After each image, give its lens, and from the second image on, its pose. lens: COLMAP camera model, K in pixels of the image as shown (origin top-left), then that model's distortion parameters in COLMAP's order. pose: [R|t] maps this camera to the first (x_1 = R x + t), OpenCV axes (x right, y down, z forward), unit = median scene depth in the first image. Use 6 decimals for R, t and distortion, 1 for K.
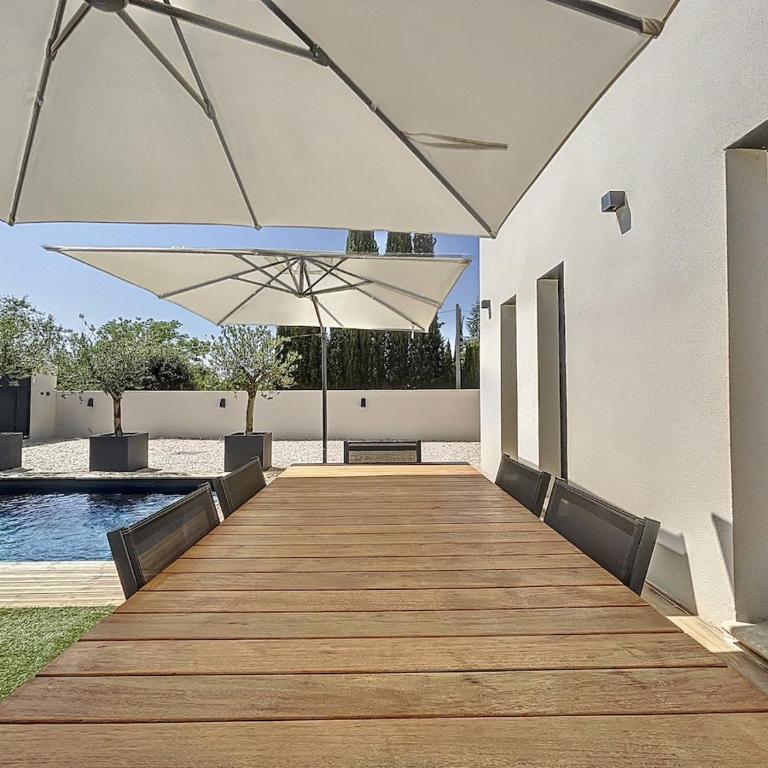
lens RADIAL K [[419.5, 0, 386.3], [0, 419.5, 381.0], [0, 0, 1]] dist [-0.002501, 0.000749]
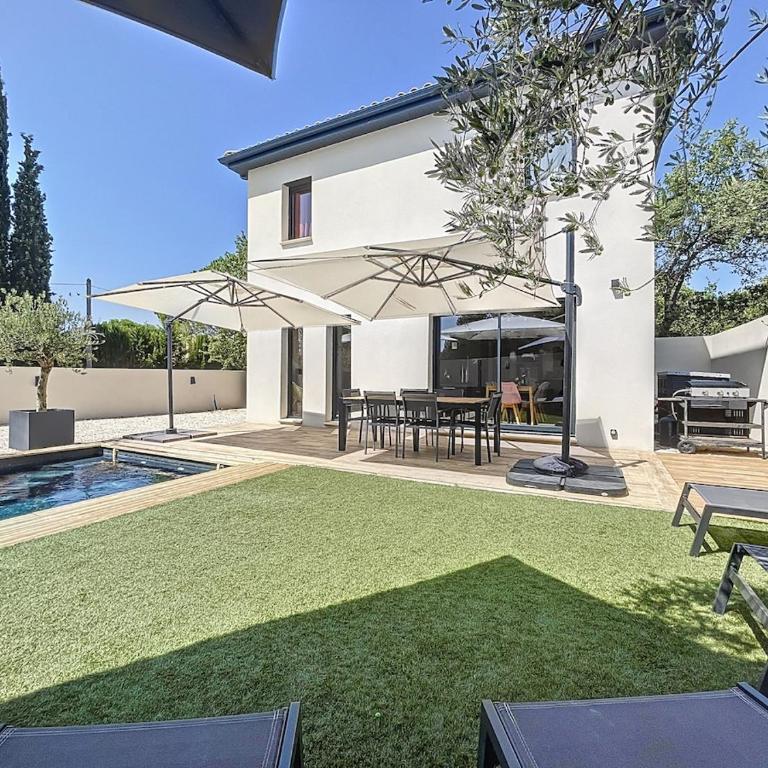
lens RADIAL K [[419.5, 0, 386.3], [0, 419.5, 381.0], [0, 0, 1]] dist [-0.002501, 0.000749]
pose [[0.505677, 0.001014, 0.862723, -0.758788], [-0.044449, 0.998702, 0.024879, -0.003593], [-0.861577, -0.050928, 0.505065, -0.132700]]
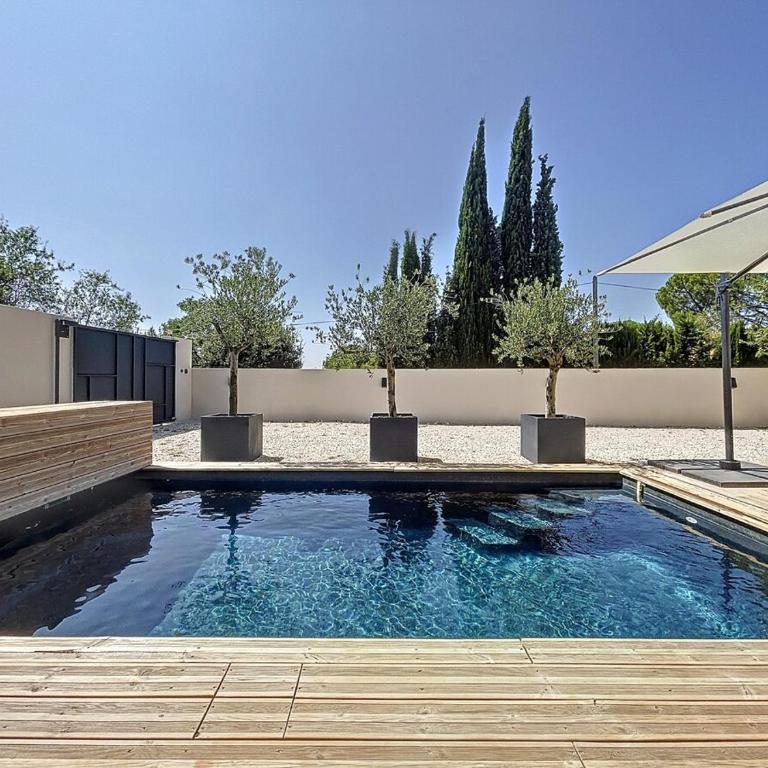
lens RADIAL K [[419.5, 0, 386.3], [0, 419.5, 381.0], [0, 0, 1]] dist [-0.002501, 0.000749]
pose [[0.999463, 0.006565, -0.032112, -0.638277], [-0.005206, 0.999095, 0.042203, 0.019444], [0.032360, -0.042013, 0.998593, 0.169799]]
